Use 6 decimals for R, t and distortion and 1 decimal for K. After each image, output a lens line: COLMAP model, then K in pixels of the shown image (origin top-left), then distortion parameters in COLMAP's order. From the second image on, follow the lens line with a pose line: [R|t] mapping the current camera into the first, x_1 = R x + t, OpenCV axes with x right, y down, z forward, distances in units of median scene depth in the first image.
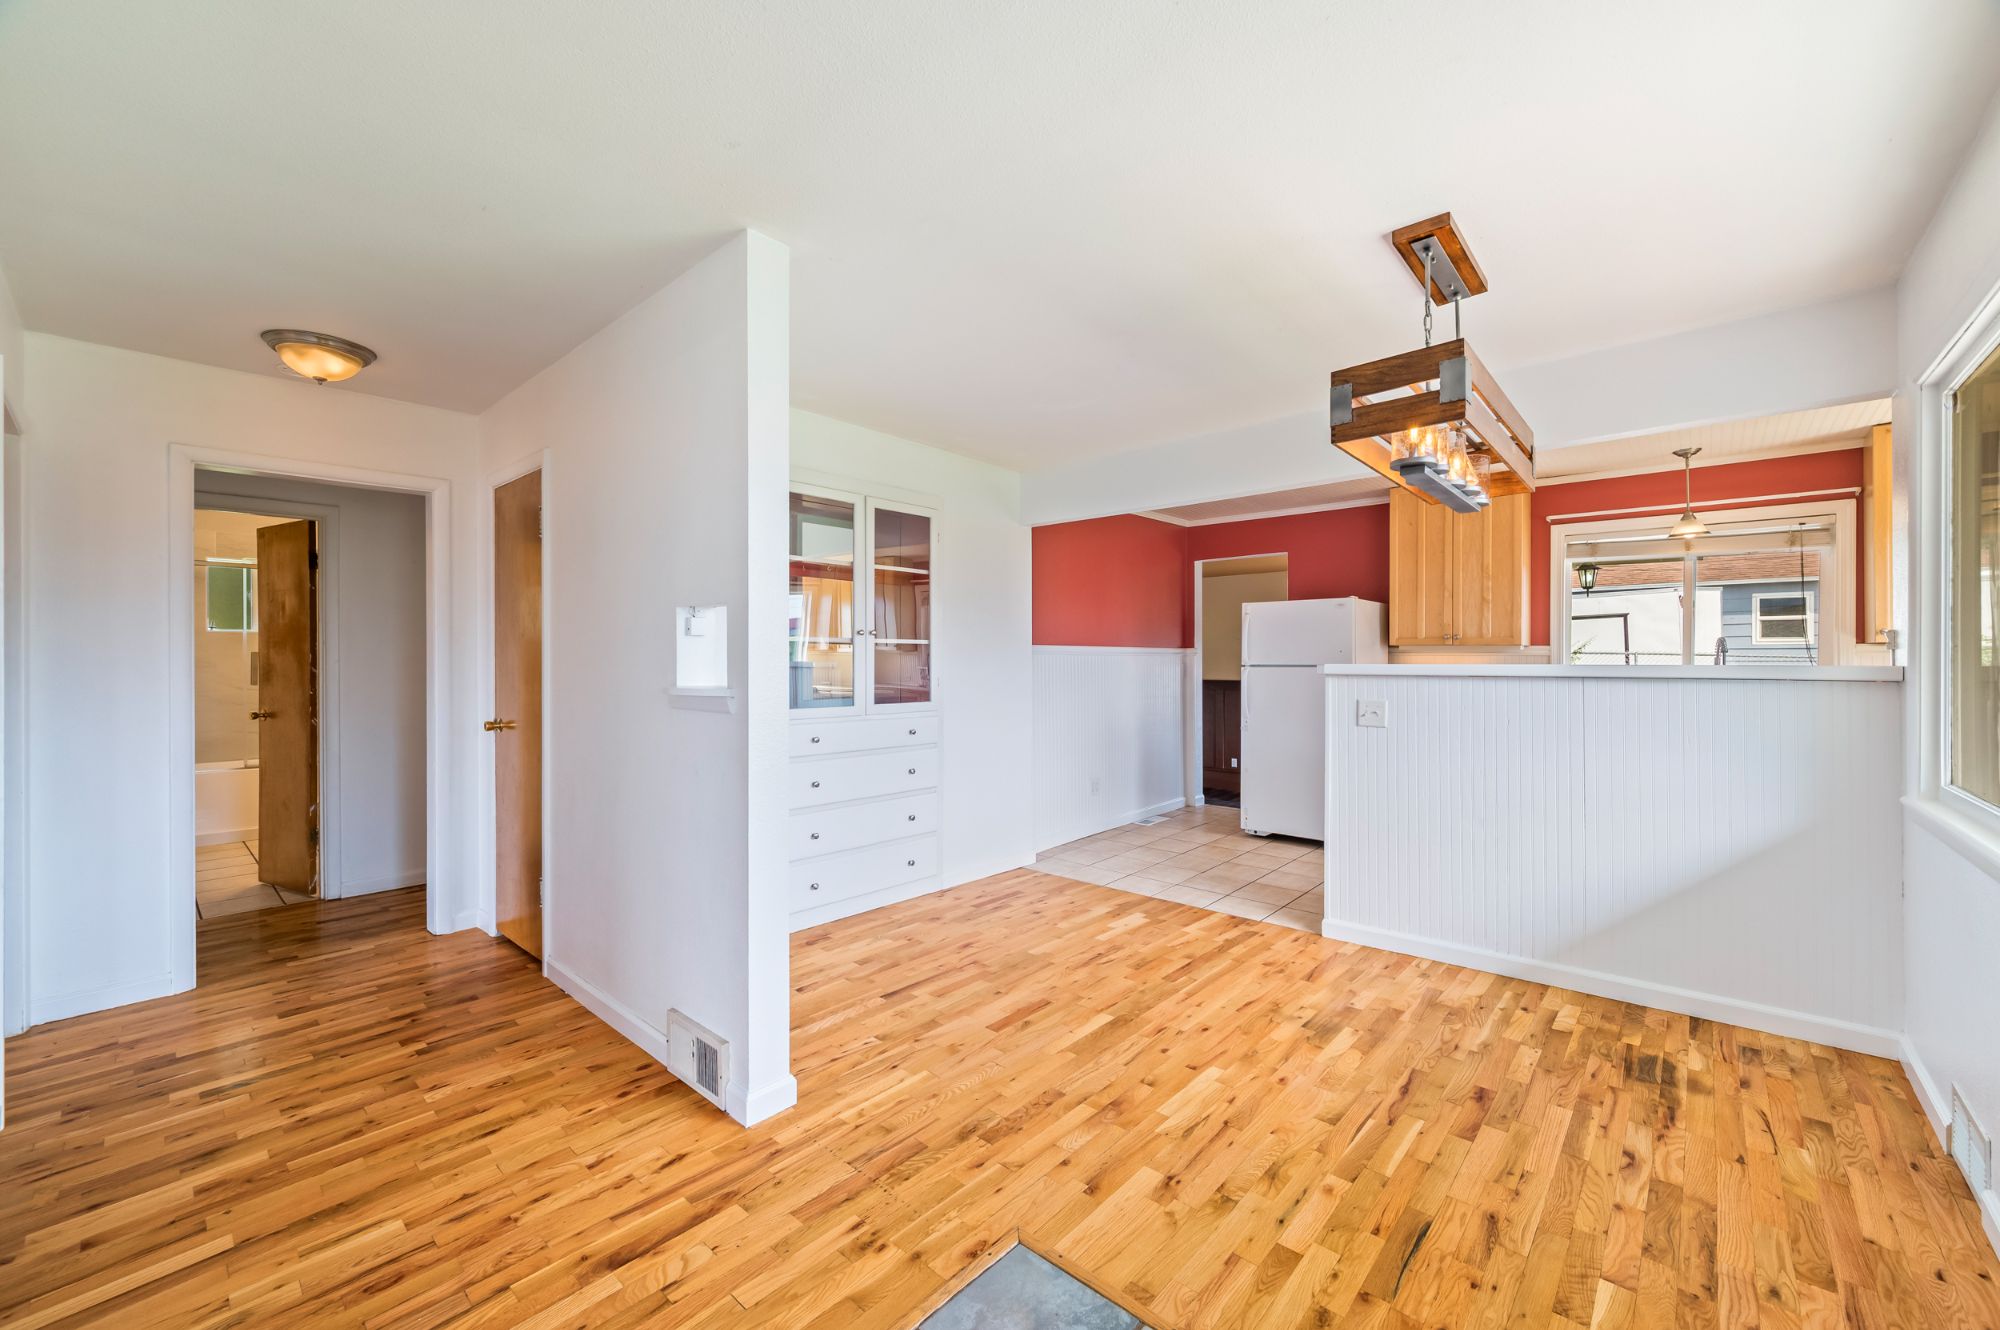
lens RADIAL K [[794.6, 0, 1005.8], [0, 794.6, 659.1], [0, 0, 1]] dist [0.000705, -0.000109]
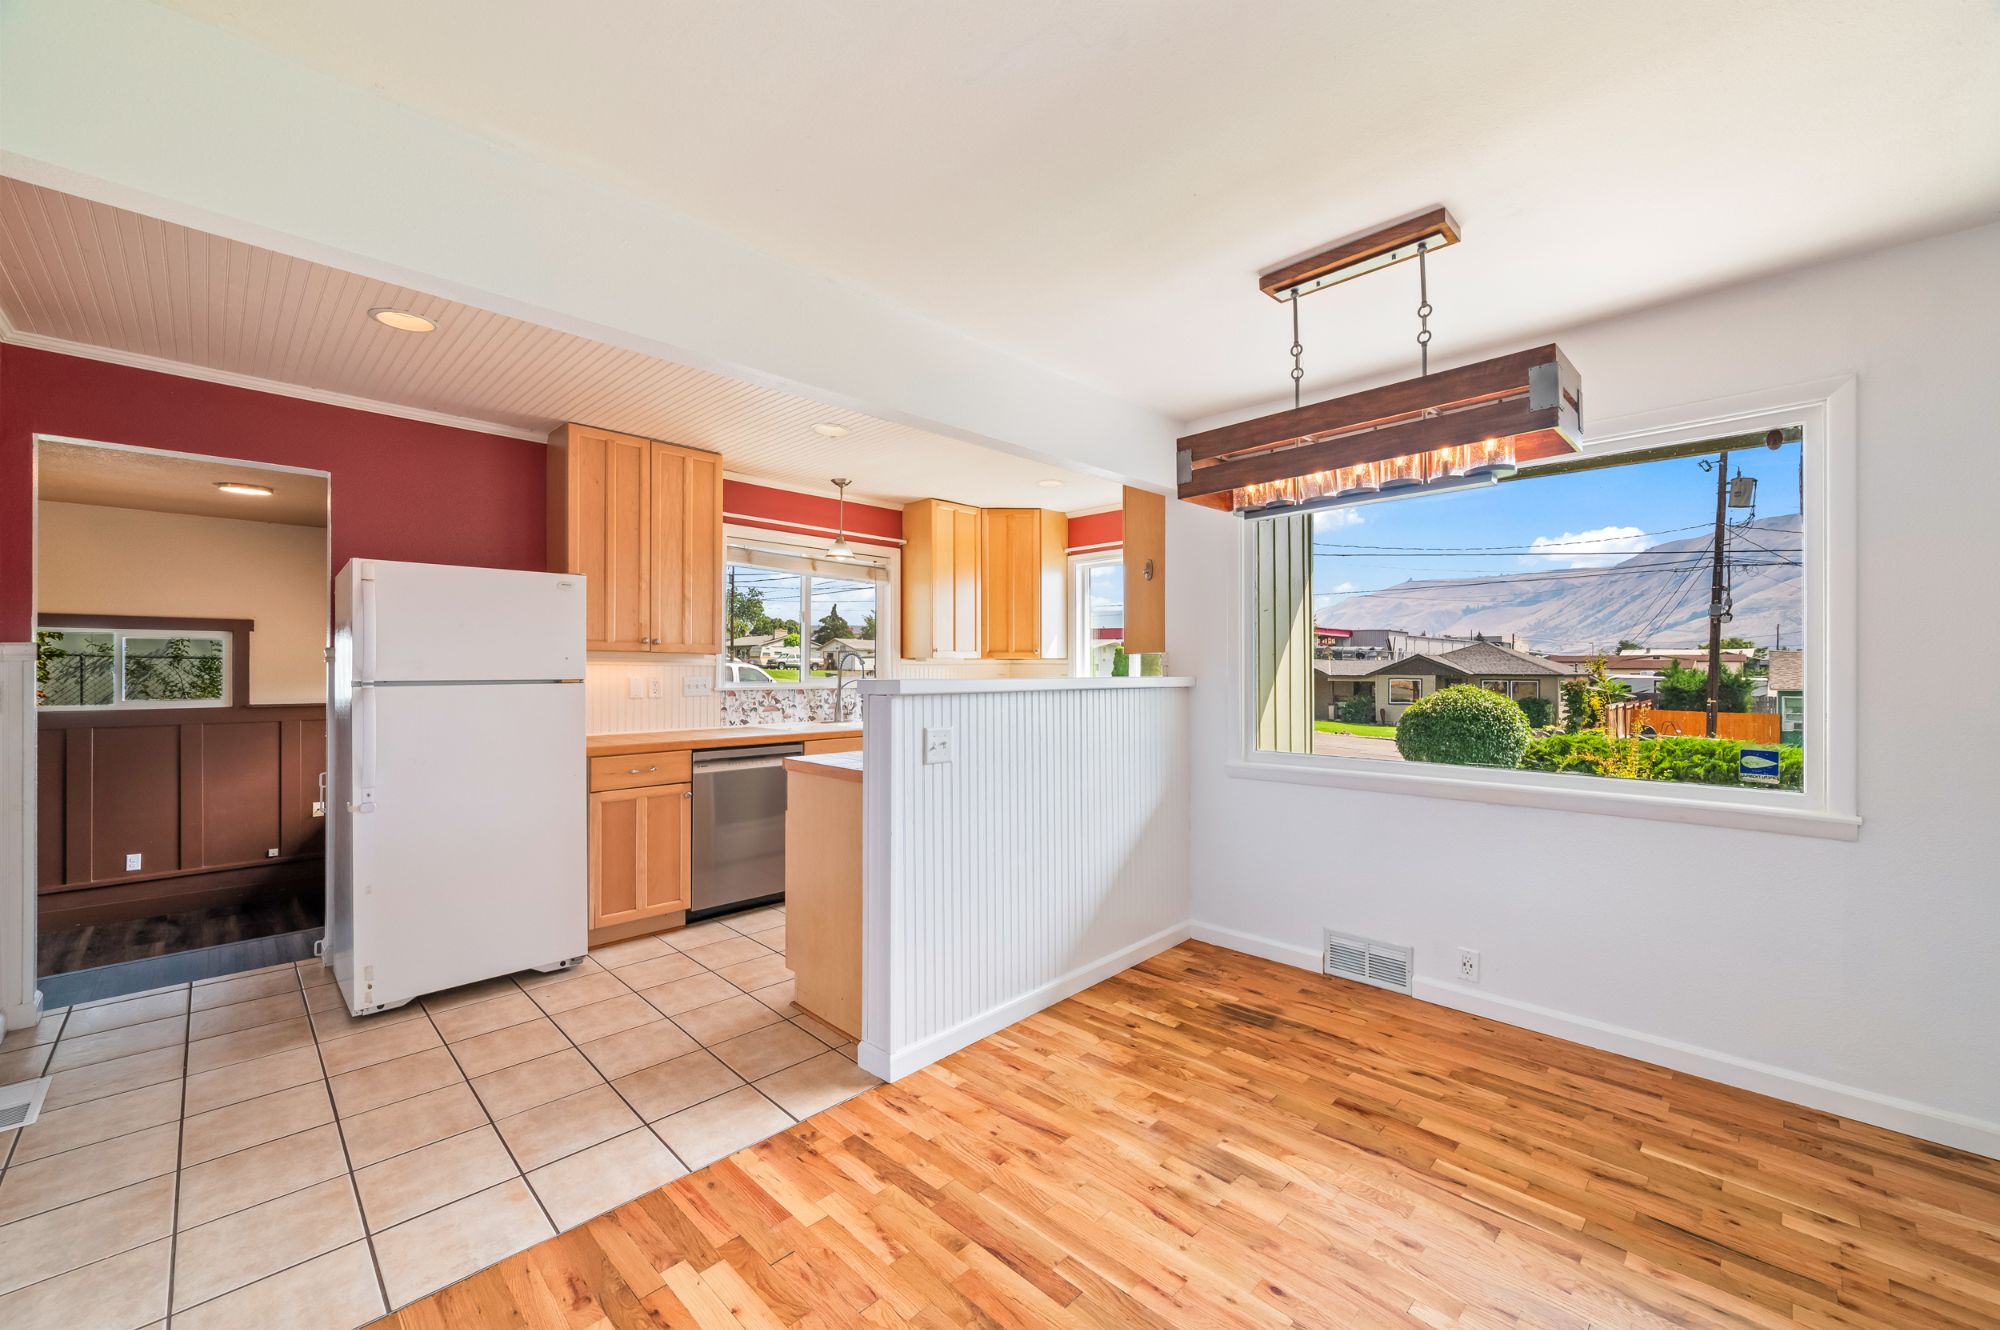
lens RADIAL K [[787.0, 0, 990.2], [0, 787.0, 652.5], [0, 0, 1]] dist [0.001160, -0.000082]
pose [[0.049631, 0.021304, 0.998540, -0.341307], [-0.006092, 0.999760, -0.021027, -0.004520], [-0.998749, -0.005040, 0.049748, 1.105544]]
